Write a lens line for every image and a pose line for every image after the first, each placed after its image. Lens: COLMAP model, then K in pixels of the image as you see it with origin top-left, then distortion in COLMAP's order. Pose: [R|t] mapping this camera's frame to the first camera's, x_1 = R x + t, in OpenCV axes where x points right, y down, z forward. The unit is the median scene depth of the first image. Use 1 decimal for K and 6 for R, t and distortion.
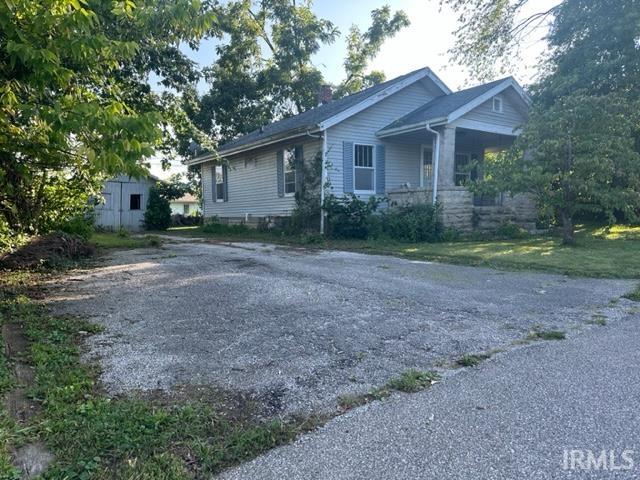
lens RADIAL K [[449.6, 0, 320.0], [0, 449.6, 240.0], [0, 0, 1]] dist [0.076371, -0.002062]
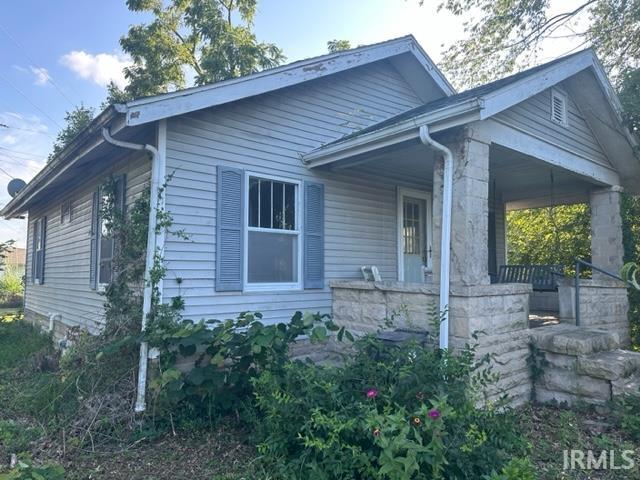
lens RADIAL K [[449.6, 0, 320.0], [0, 449.6, 240.0], [0, 0, 1]] dist [0.076371, -0.002062]
pose [[0.996938, 0.024929, 0.074114, 0.108992], [-0.014950, 0.991101, -0.132268, -0.094371], [-0.076752, 0.130755, 0.988439, 0.564146]]
